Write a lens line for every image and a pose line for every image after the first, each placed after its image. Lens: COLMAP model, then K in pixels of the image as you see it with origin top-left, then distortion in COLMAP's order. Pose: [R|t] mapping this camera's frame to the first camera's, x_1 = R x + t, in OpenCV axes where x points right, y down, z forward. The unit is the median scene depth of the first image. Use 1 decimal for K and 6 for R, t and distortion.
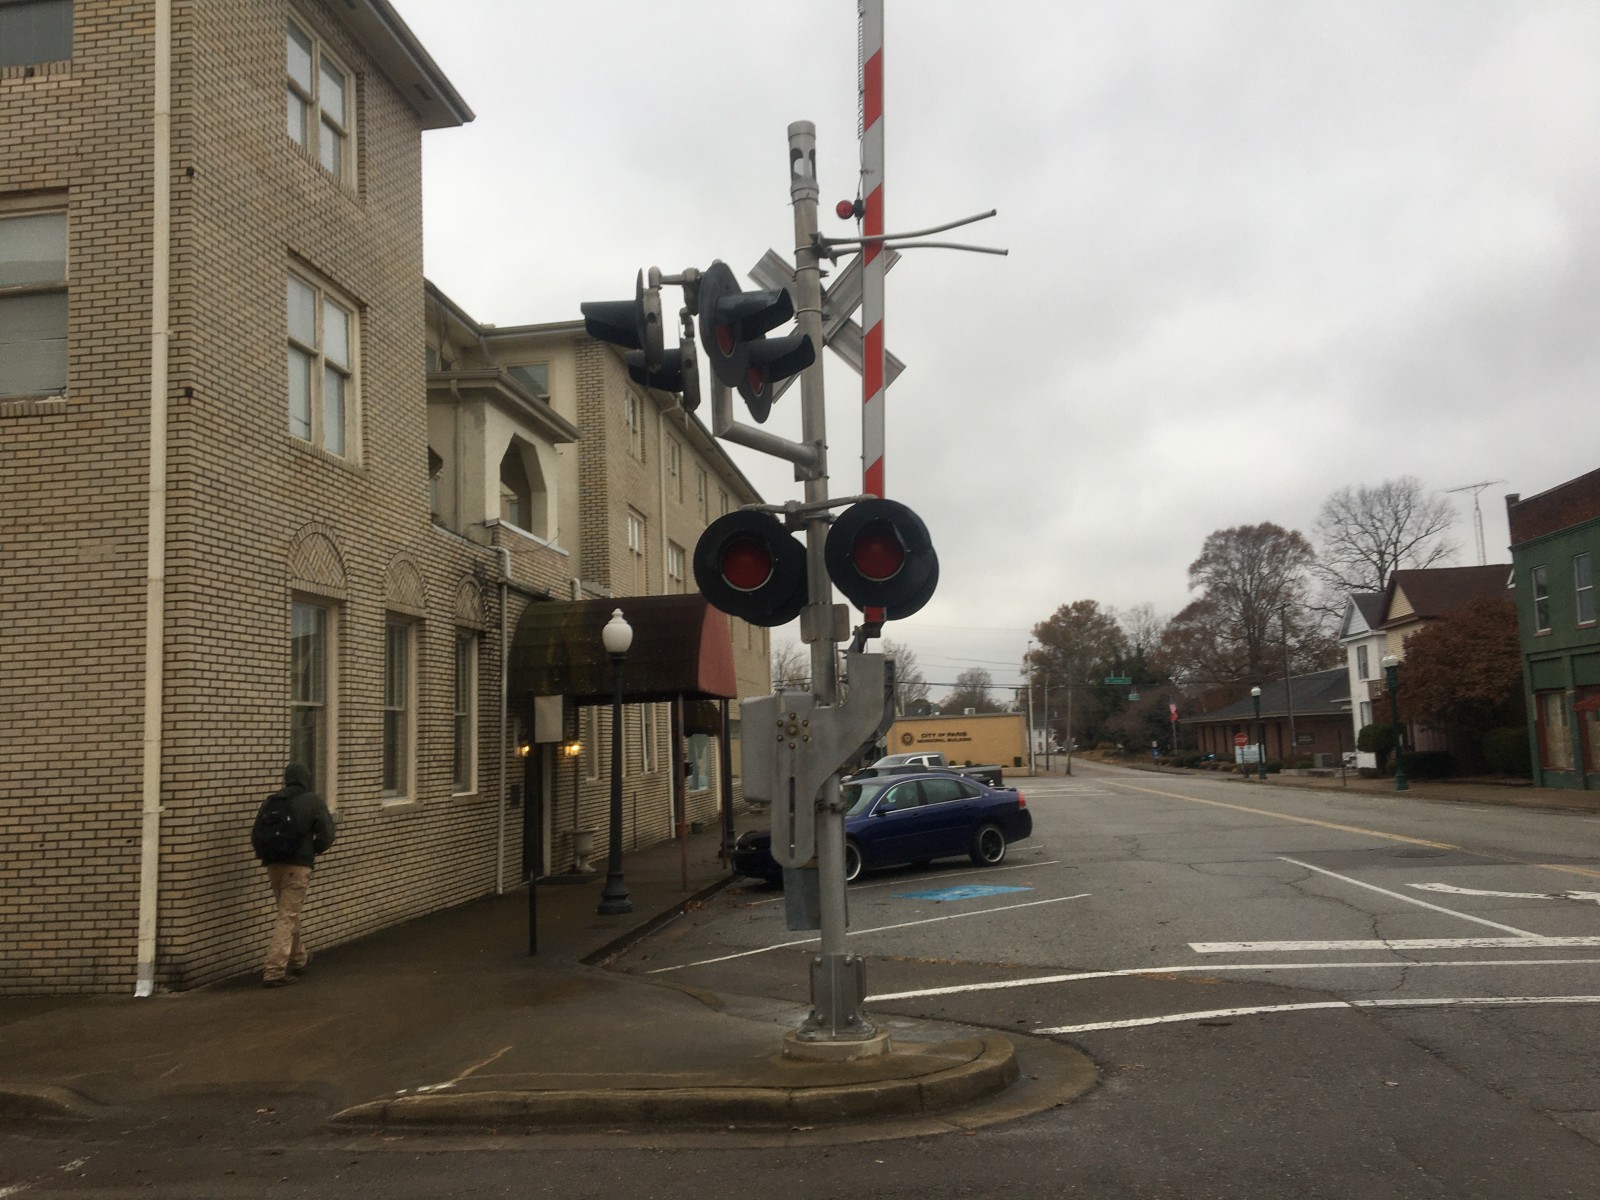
lens RADIAL K [[1333.3, 0, 777.4], [0, 1333.3, 594.6], [0, 0, 1]] dist [0.088318, -0.143555]
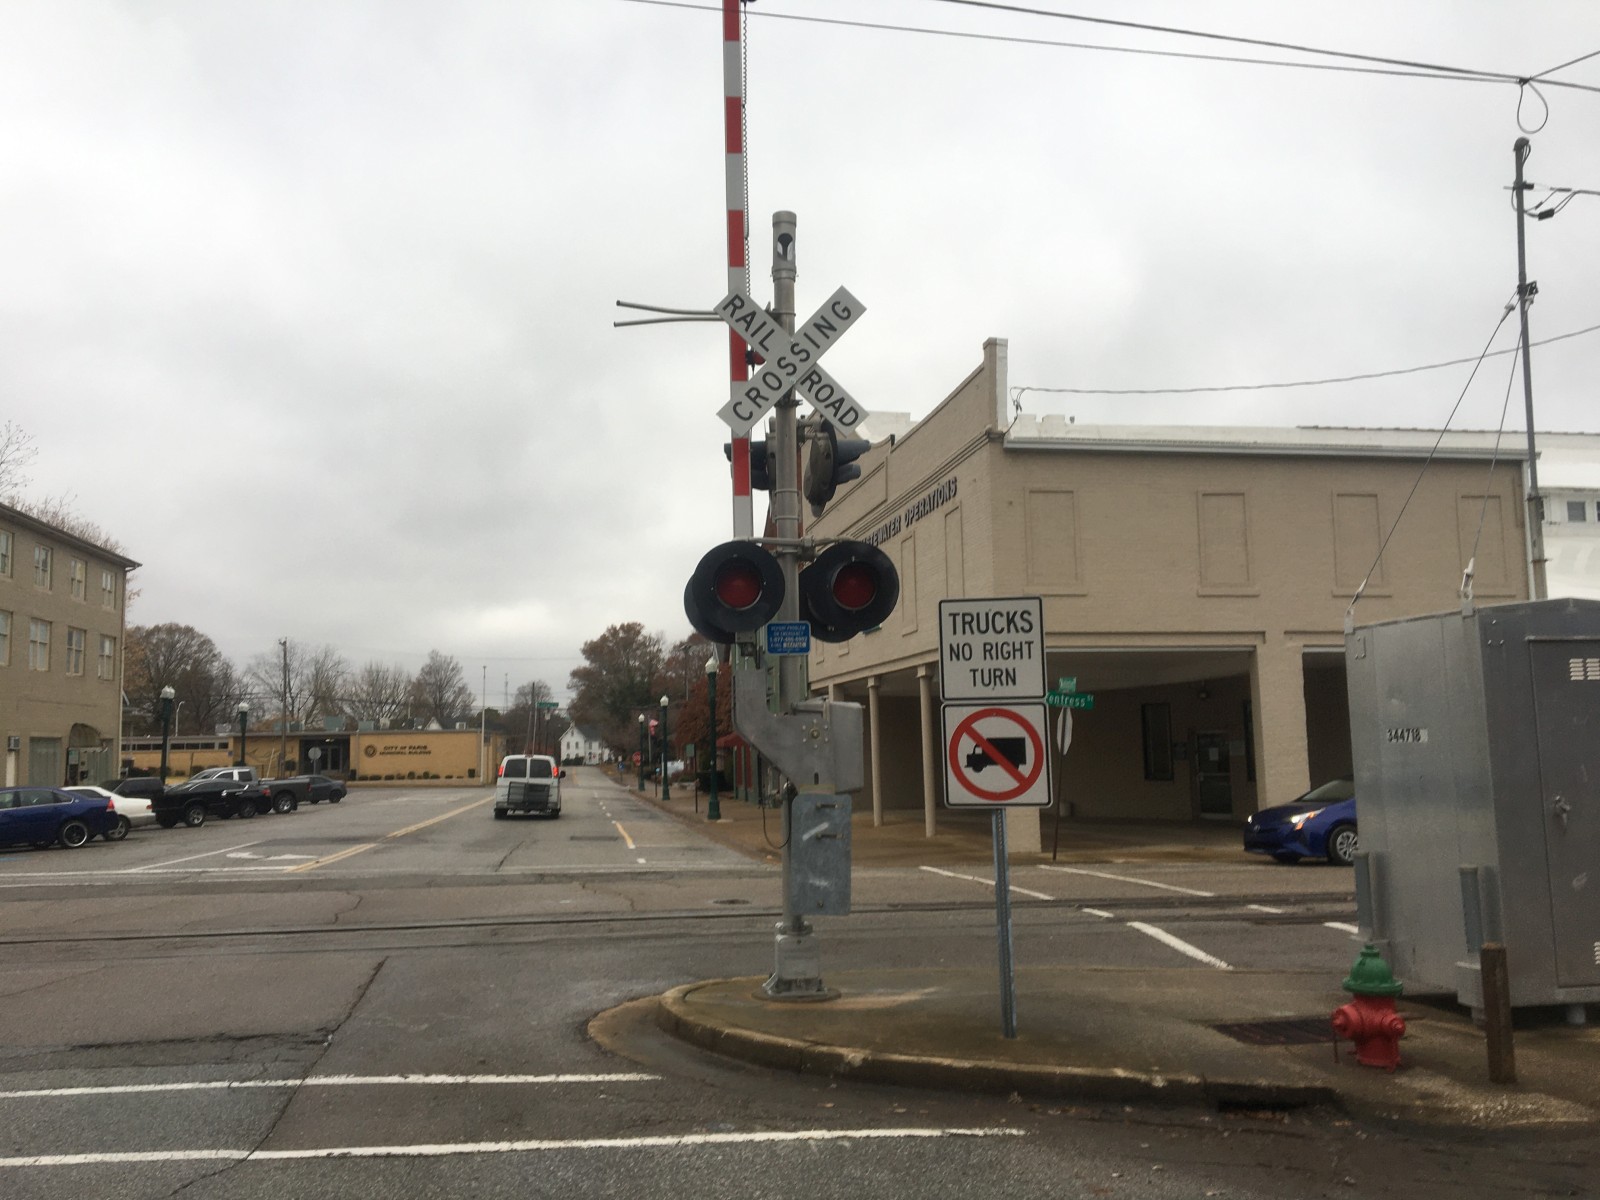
lens RADIAL K [[1332.1, 0, 800.0], [0, 1332.1, 600.0], [0, 0, 1]] dist [0.093146, -0.154497]
pose [[0.956221, 0.057789, 0.286882, 0.675026], [-0.057244, 0.998307, -0.010293, -0.143734], [-0.286991, -0.006580, 0.957911, -0.919322]]
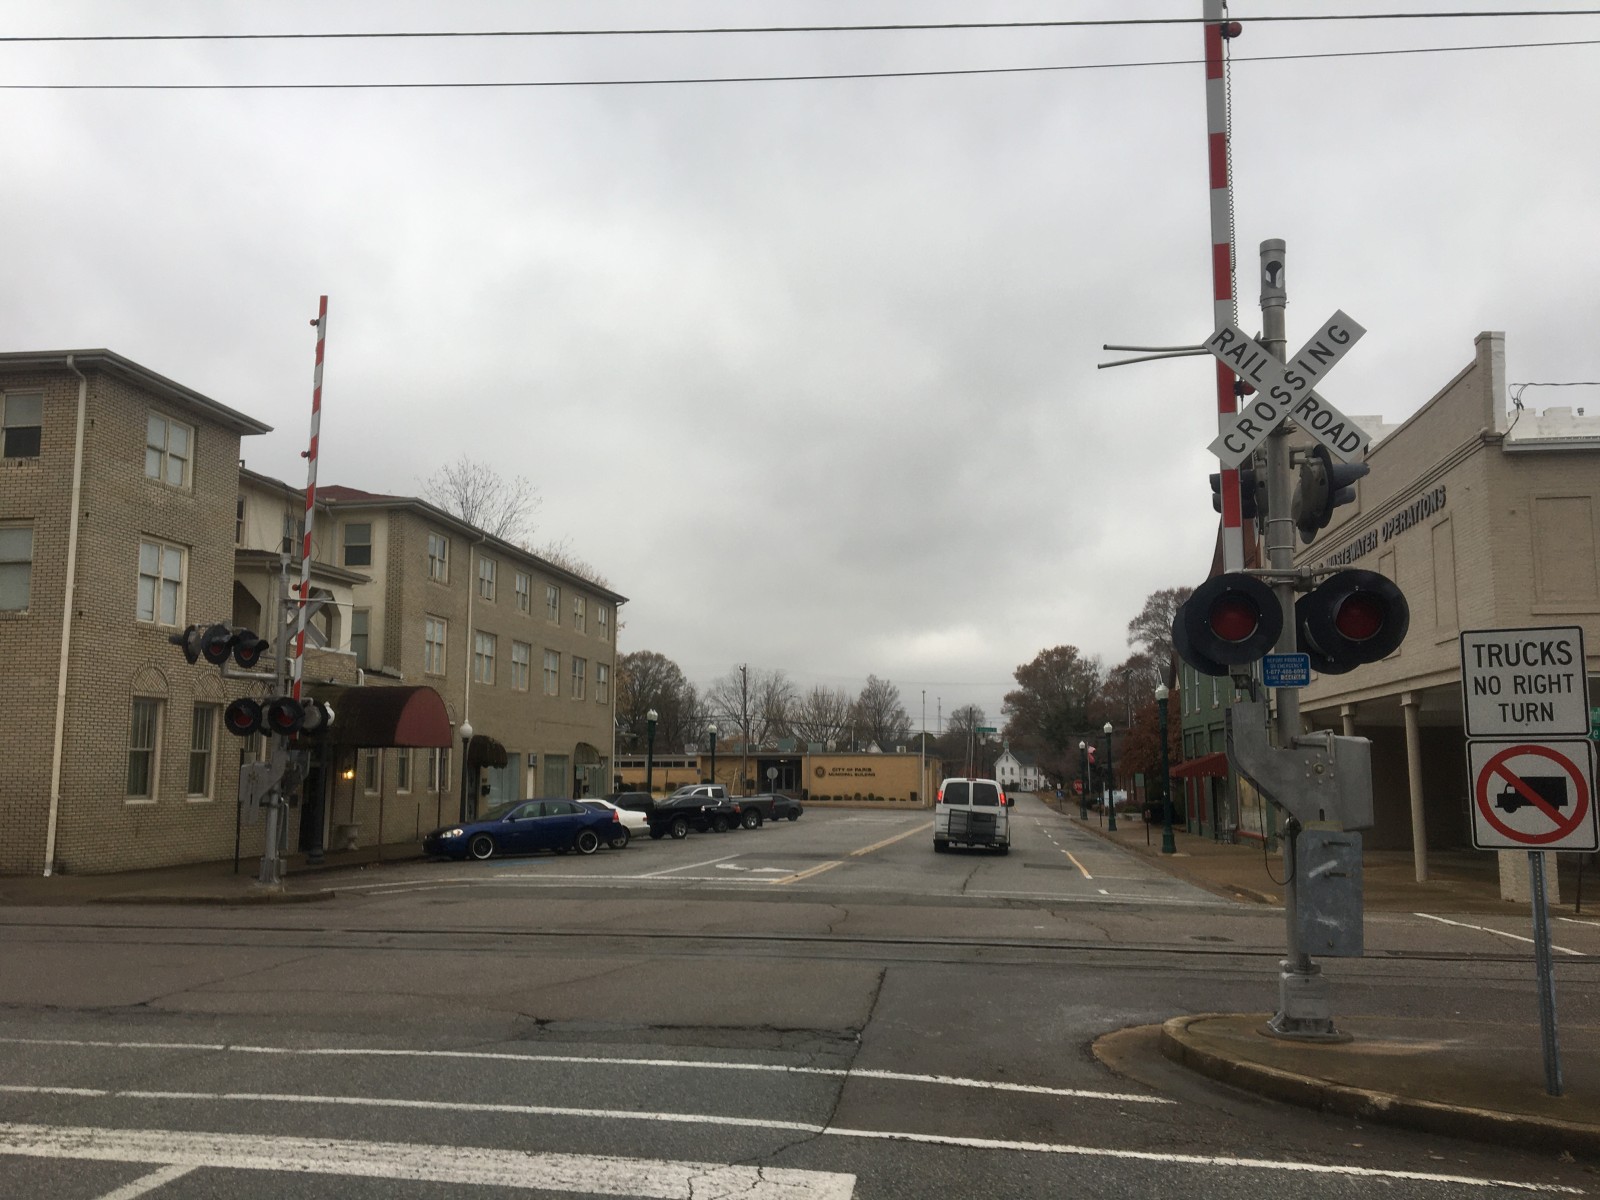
lens RADIAL K [[1357.0, 0, 800.0], [0, 1357.0, 600.0], [0, 0, 1]] dist [0.088668, -0.161893]
pose [[0.998820, 0.041853, -0.024644, 0.627026], [-0.042136, 0.999050, -0.011115, -0.149566], [0.024156, 0.012140, 0.999634, -0.969104]]
